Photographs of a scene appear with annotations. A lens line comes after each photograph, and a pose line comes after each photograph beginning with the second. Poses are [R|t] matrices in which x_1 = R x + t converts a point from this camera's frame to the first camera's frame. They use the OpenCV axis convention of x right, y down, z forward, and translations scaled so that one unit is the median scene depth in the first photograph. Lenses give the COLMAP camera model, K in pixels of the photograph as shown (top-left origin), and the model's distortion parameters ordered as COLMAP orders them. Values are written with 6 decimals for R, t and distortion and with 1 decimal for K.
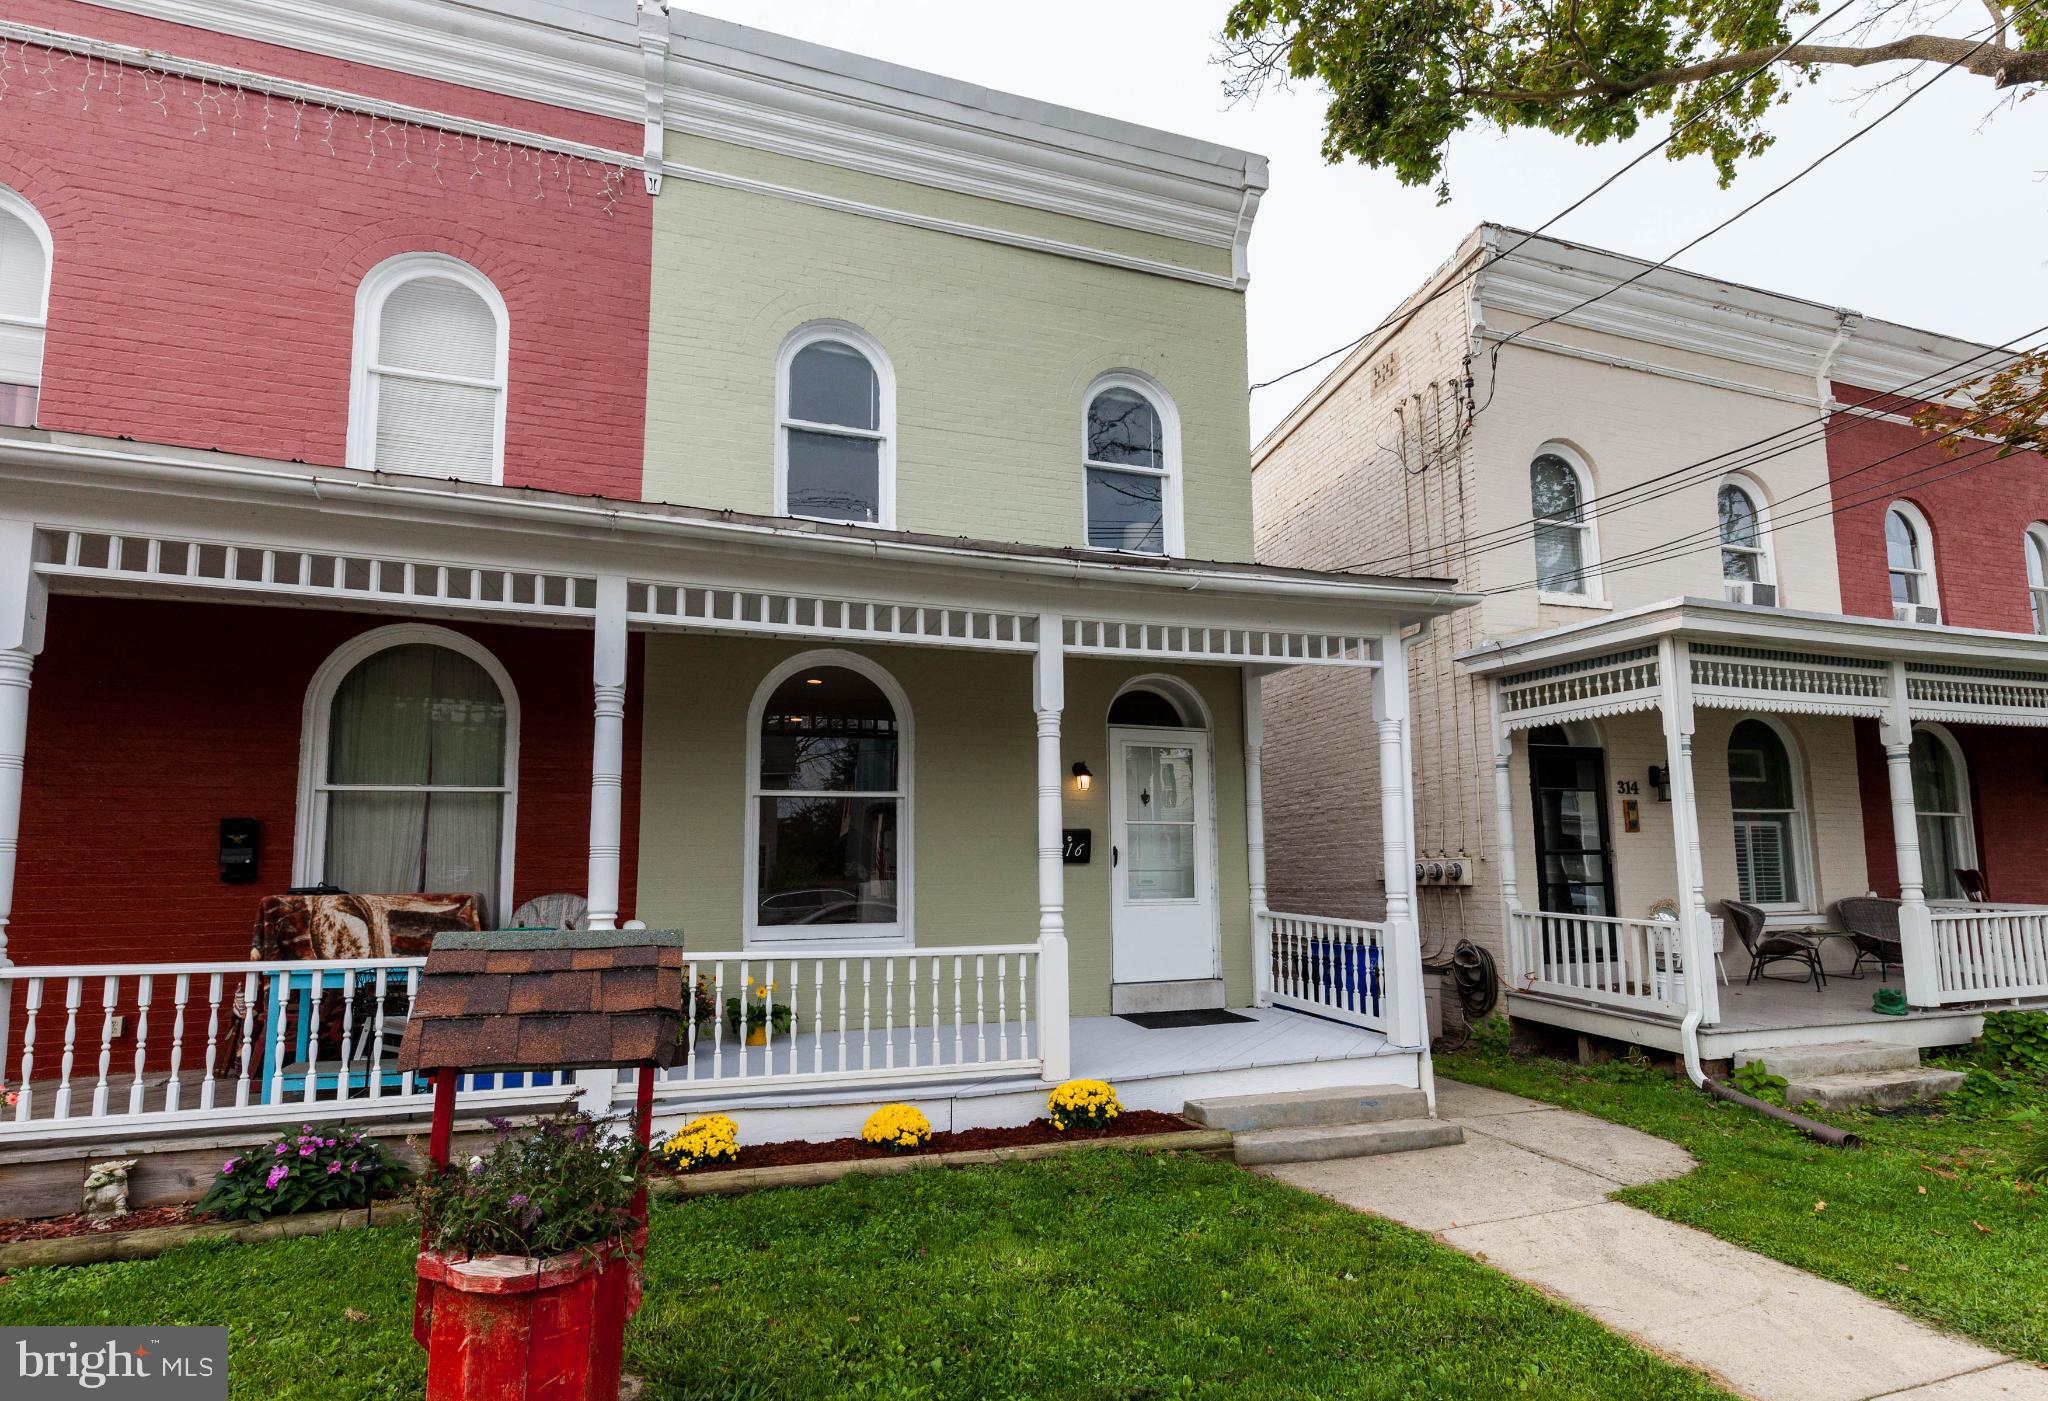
lens RADIAL K [[987.5, 0, 1025.2], [0, 987.5, 807.3], [0, 0, 1]] dist [0.007185, -0.002131]
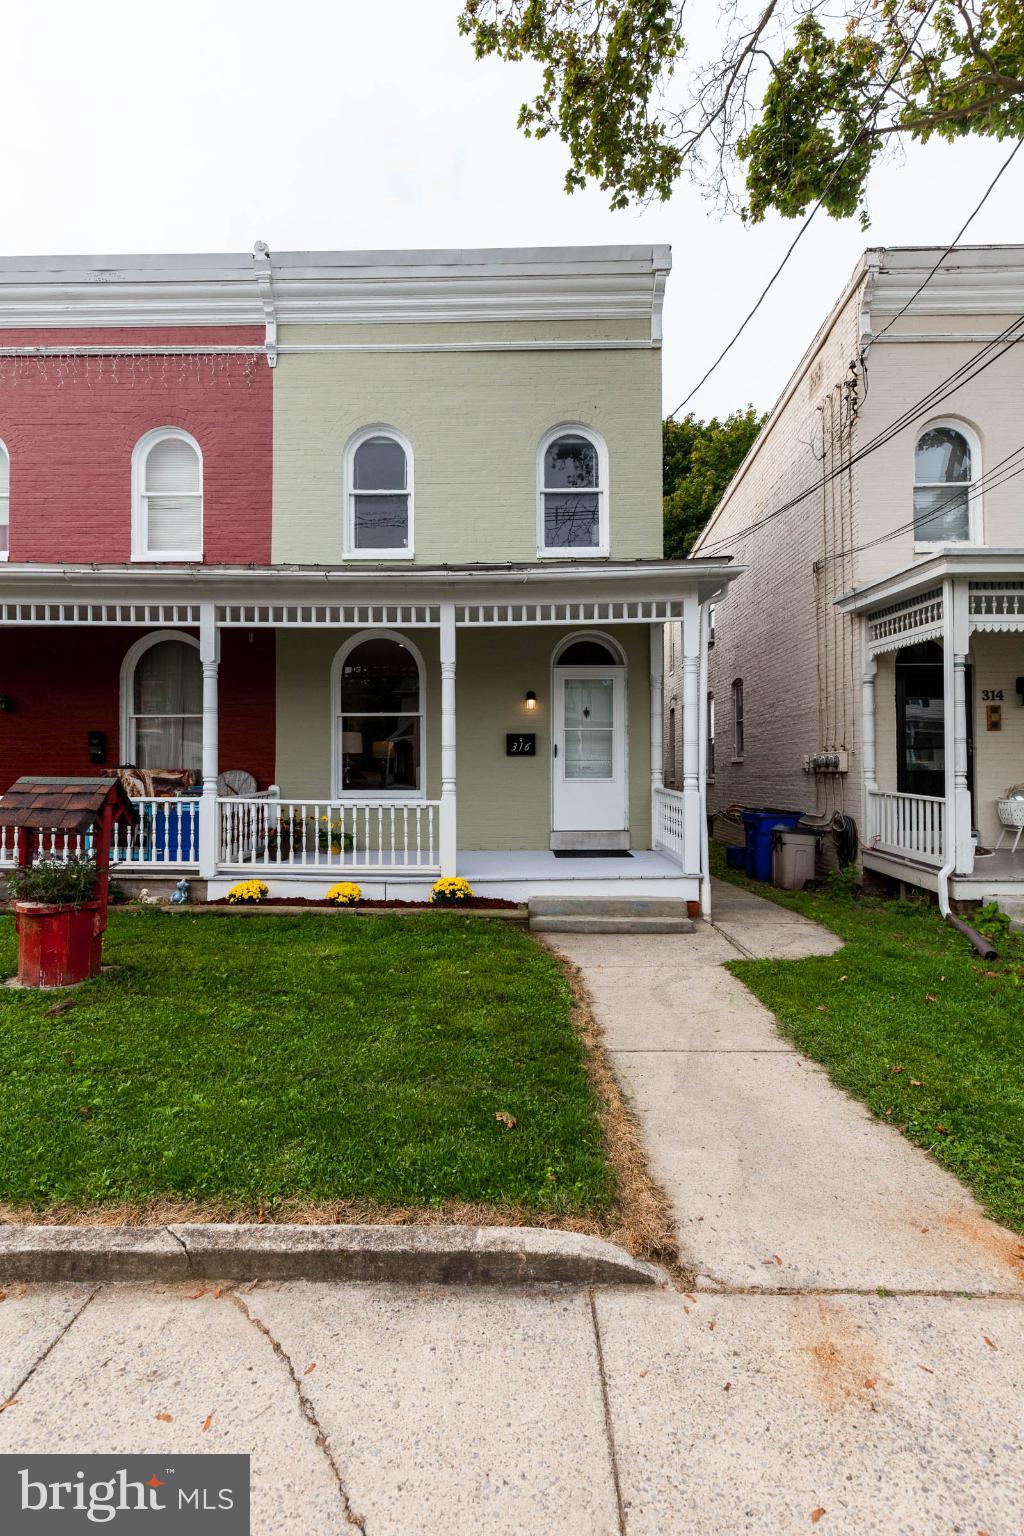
lens RADIAL K [[708.4, 0, 495.0], [0, 708.4, 792.6], [0, 0, 1]] dist [0.005722, -0.000441]
pose [[0.940918, 0.017265, -0.338195, 0.421272], [0.017192, 0.994976, 0.098625, 0.003909], [0.338199, -0.098612, 0.935894, -0.100664]]
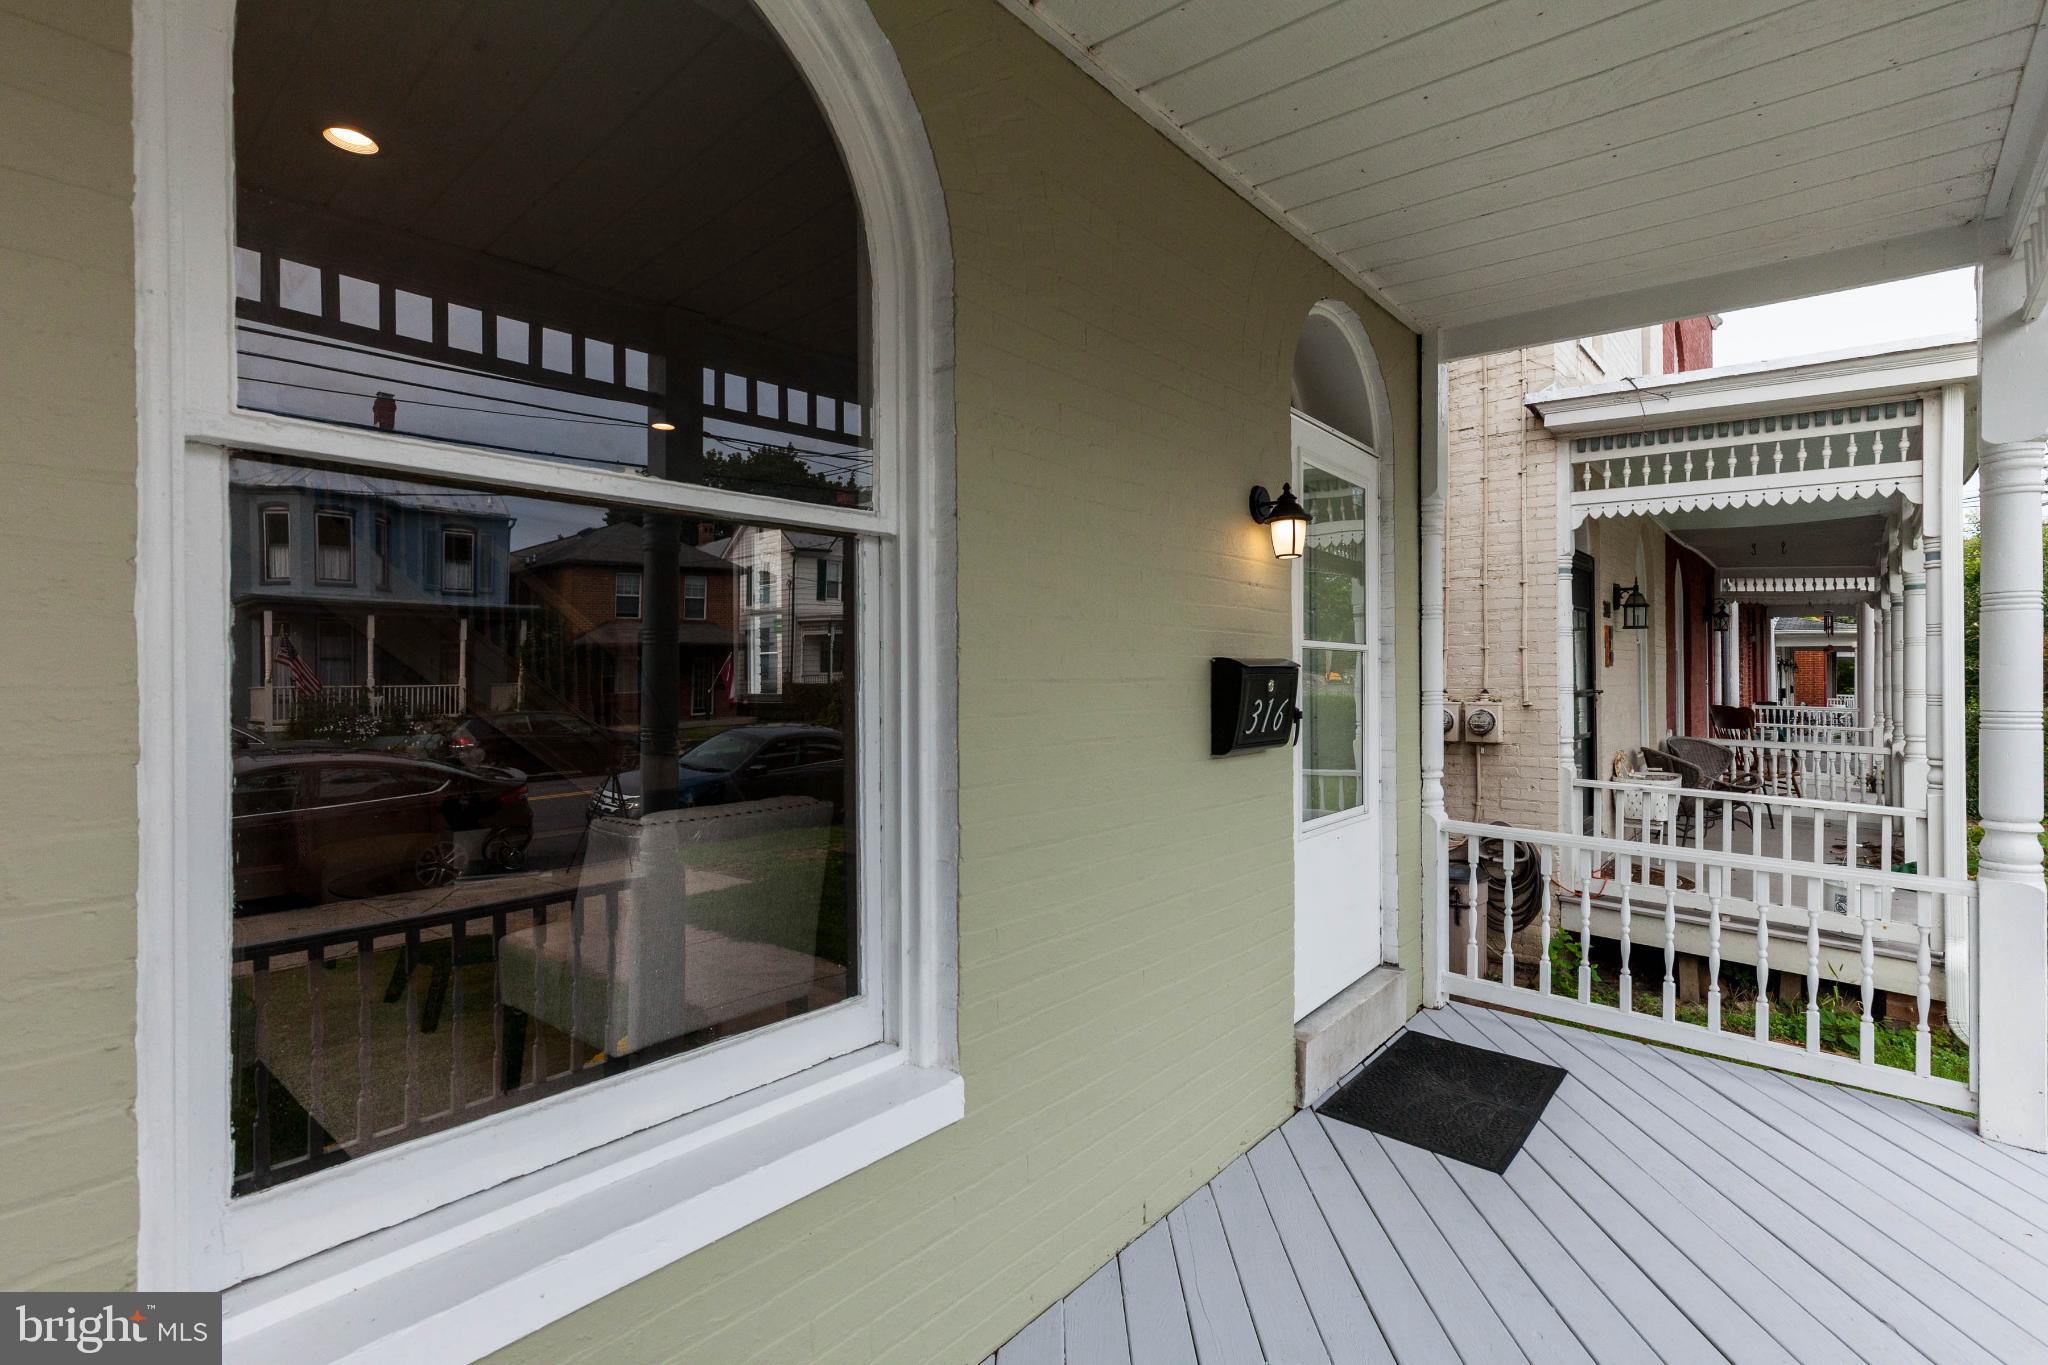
lens RADIAL K [[944.5, 0, 994.3], [0, 944.5, 674.5], [0, 0, 1]] dist [0.005722, -0.000441]
pose [[0.860161, 0.009152, 0.509941, -0.241244], [-0.041938, 0.997722, 0.052834, 0.015269], [-0.508296, -0.066832, 0.858585, 0.797012]]
